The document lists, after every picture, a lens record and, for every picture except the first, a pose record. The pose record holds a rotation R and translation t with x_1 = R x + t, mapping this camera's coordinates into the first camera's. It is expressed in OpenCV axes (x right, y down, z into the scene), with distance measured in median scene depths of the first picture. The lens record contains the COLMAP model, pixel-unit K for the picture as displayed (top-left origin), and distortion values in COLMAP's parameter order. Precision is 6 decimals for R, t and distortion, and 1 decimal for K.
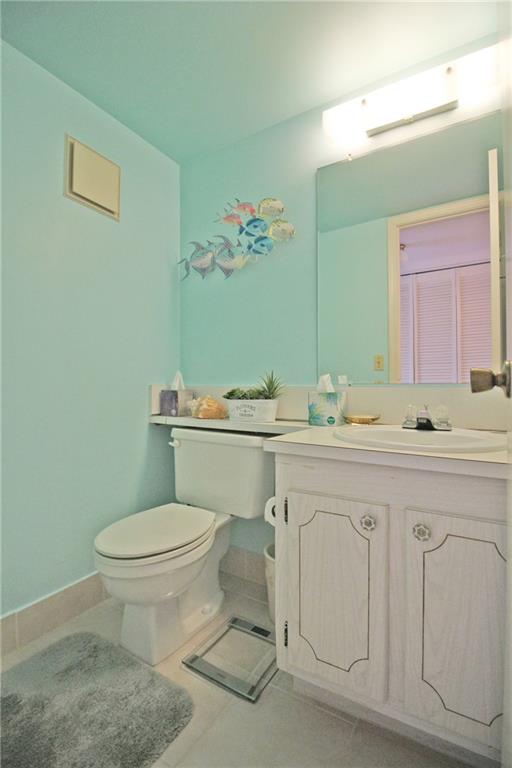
lens RADIAL K [[354.4, 0, 266.9], [0, 354.4, 386.6], [0, 0, 1]] dist [0.003035, -0.014555]
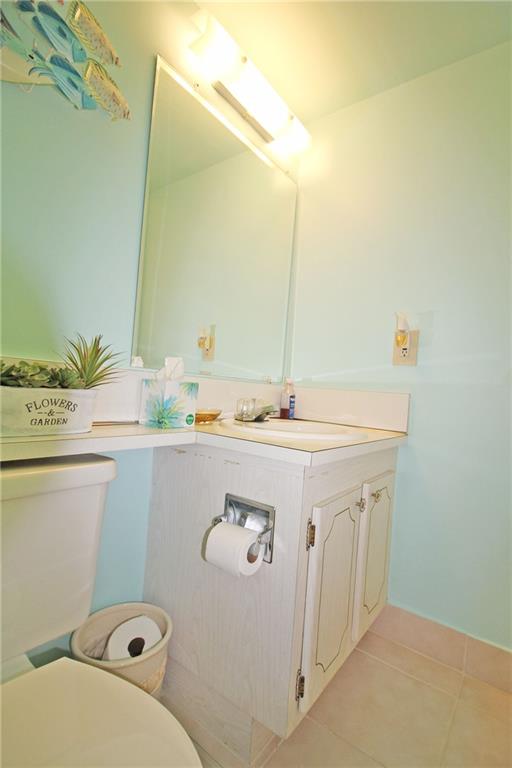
lens RADIAL K [[356.2, 0, 267.1], [0, 356.2, 386.9], [0, 0, 1]] dist [-0.002532, -0.011115]
pose [[0.099534, 0.019998, 0.994833, -0.555745], [-0.070873, 0.997401, -0.012958, 0.023508], [-0.992507, -0.069217, 0.100692, 0.754245]]
